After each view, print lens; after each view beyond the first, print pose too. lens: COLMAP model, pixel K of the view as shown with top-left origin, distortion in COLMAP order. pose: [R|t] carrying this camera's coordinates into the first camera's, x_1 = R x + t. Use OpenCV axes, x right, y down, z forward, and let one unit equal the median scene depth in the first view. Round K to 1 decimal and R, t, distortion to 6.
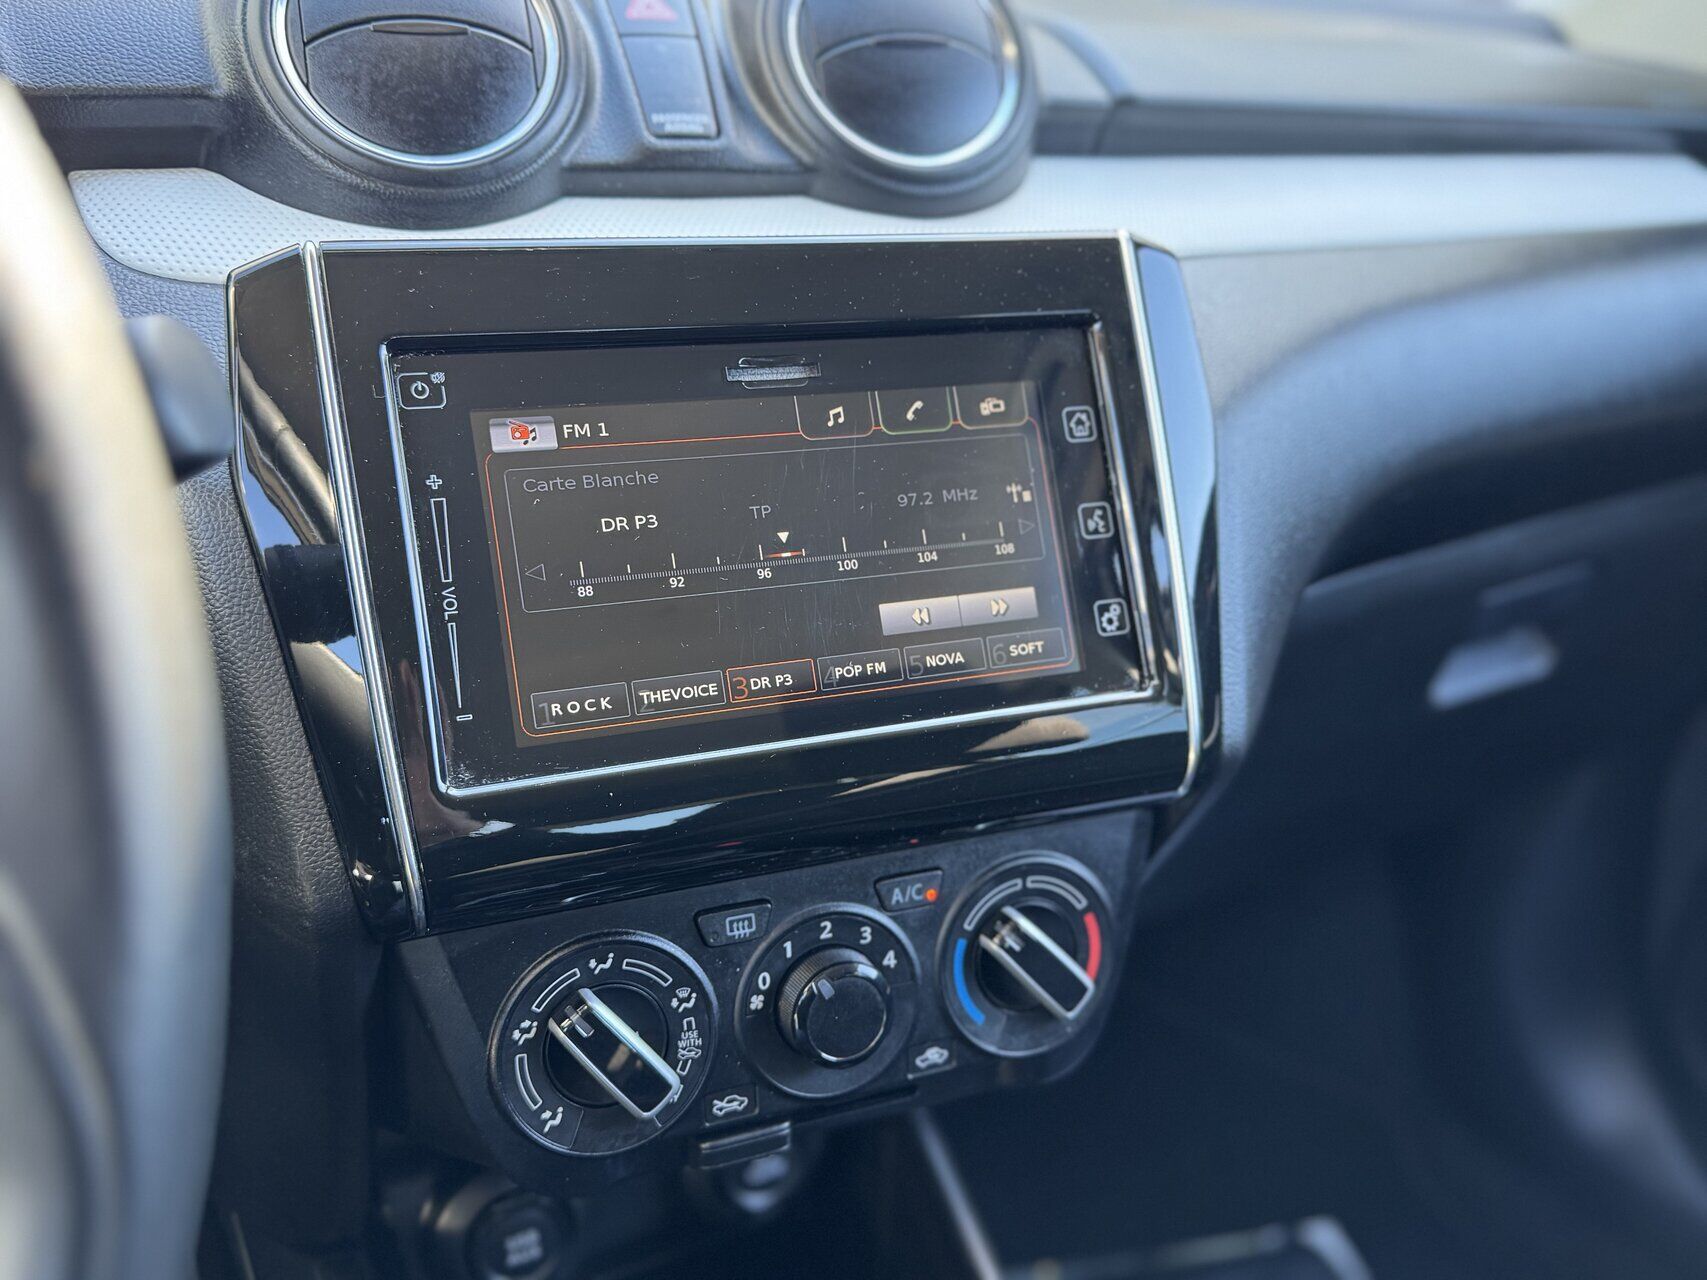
lens RADIAL K [[1491.1, 0, 871.7], [0, 1491.1, 641.6], [0, 0, 1]] dist [0.012374, -0.081645]
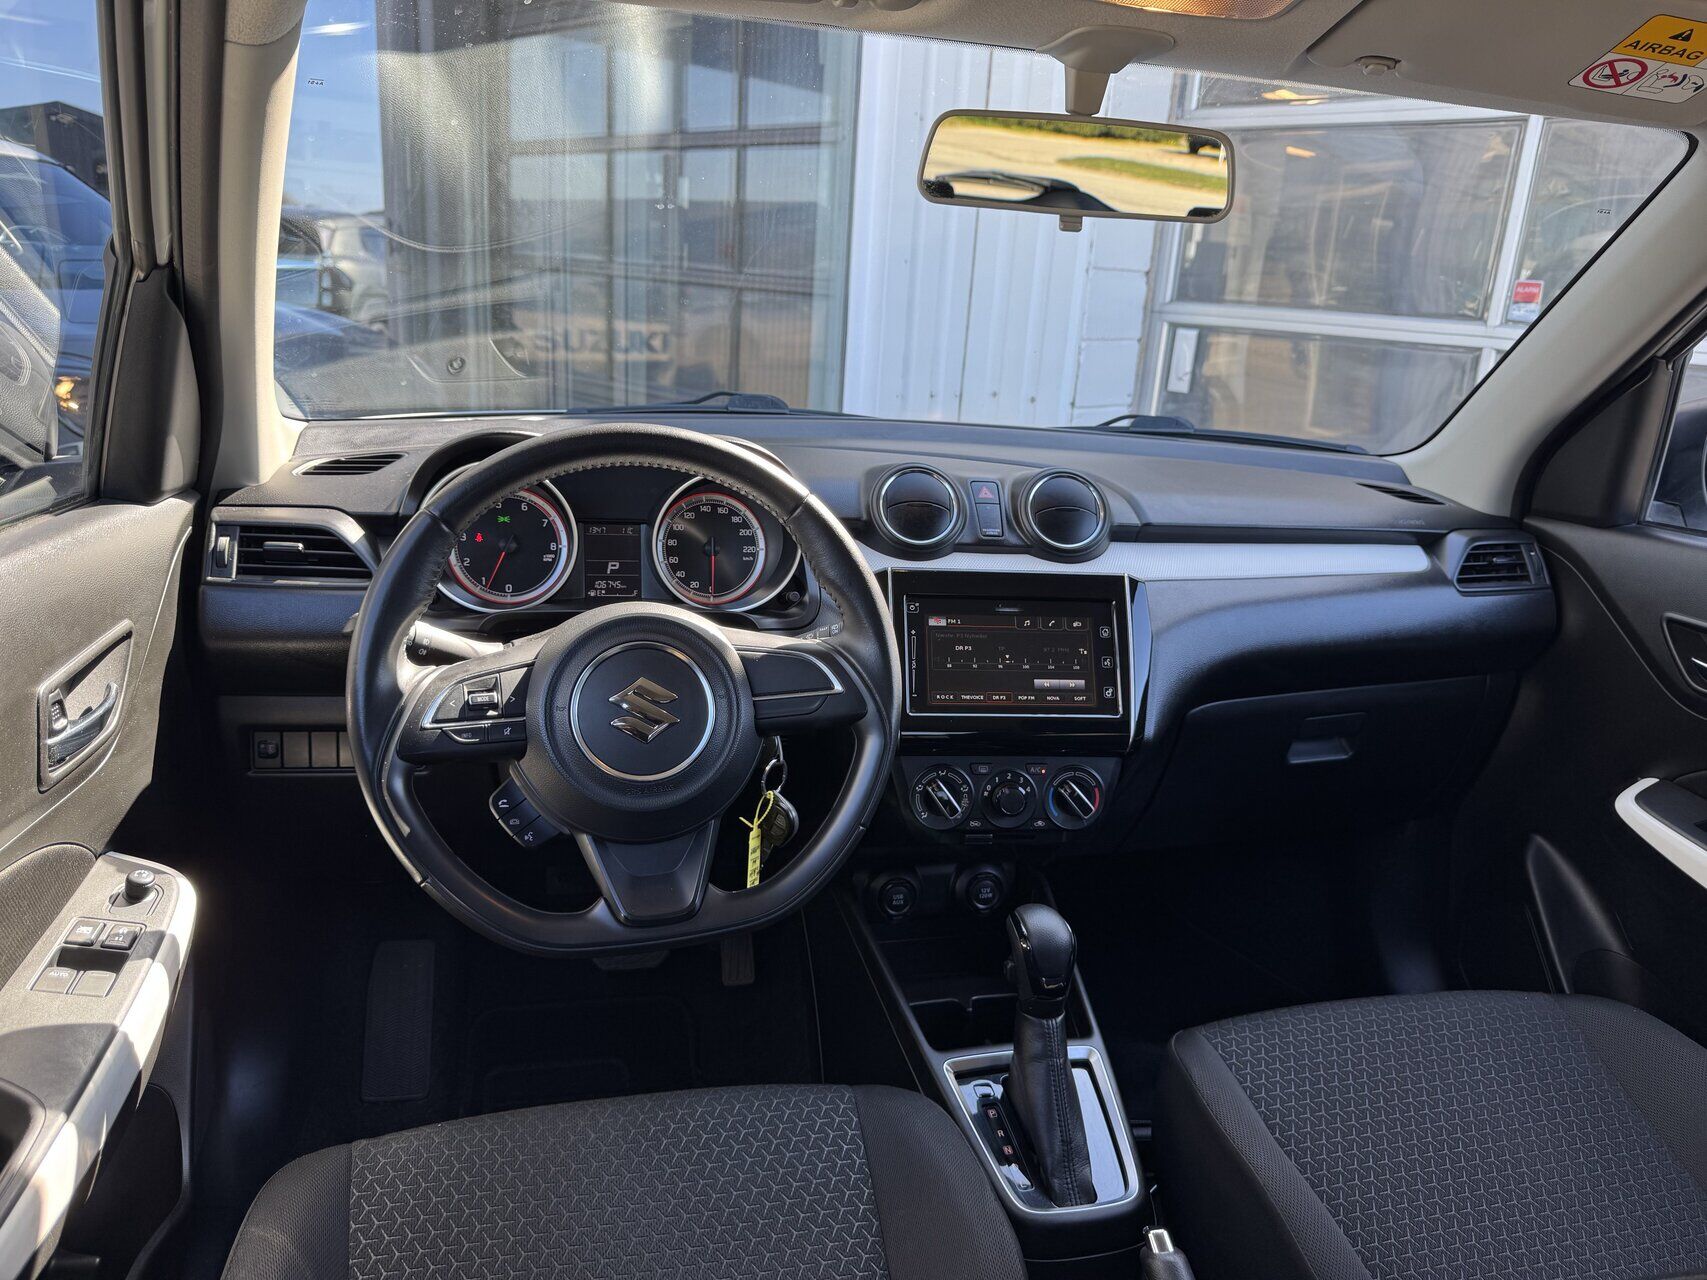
lens RADIAL K [[1311.3, 0, 857.3], [0, 1311.3, 626.6], [0, 0, 1]] dist [0.045635, -0.011886]
pose [[0.969604, 0.081446, -0.230726, 0.285471], [-0.112800, 0.985581, -0.126123, 0.270517], [0.217127, 0.148315, 0.964810, -1.923027]]
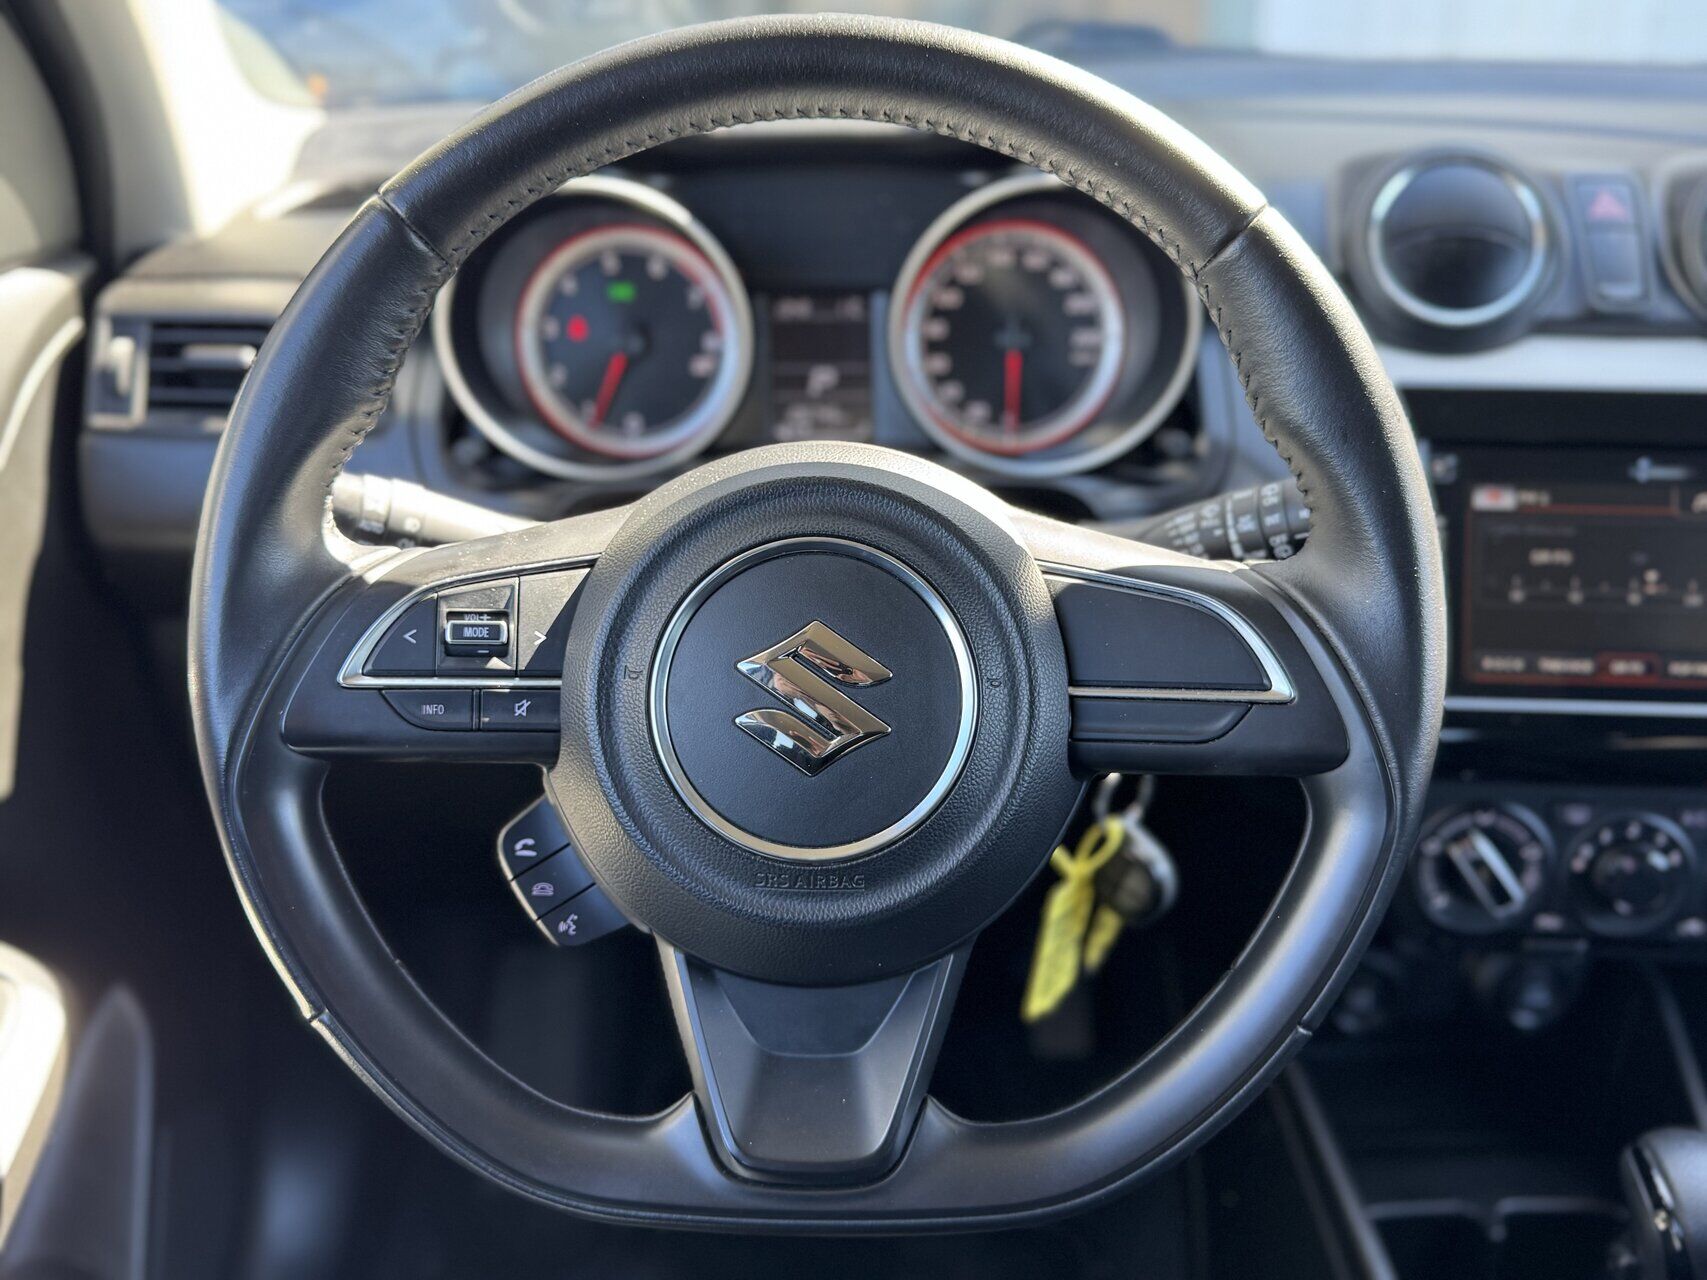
lens RADIAL K [[1472.3, 0, 844.5], [0, 1472.3, 656.9], [0, 0, 1]] dist [0.052910, -0.114633]
pose [[0.880070, 0.160631, -0.446849, -0.094272], [-0.131790, 0.986702, 0.095135, -0.022710], [0.456189, -0.024835, 0.889537, -0.737571]]
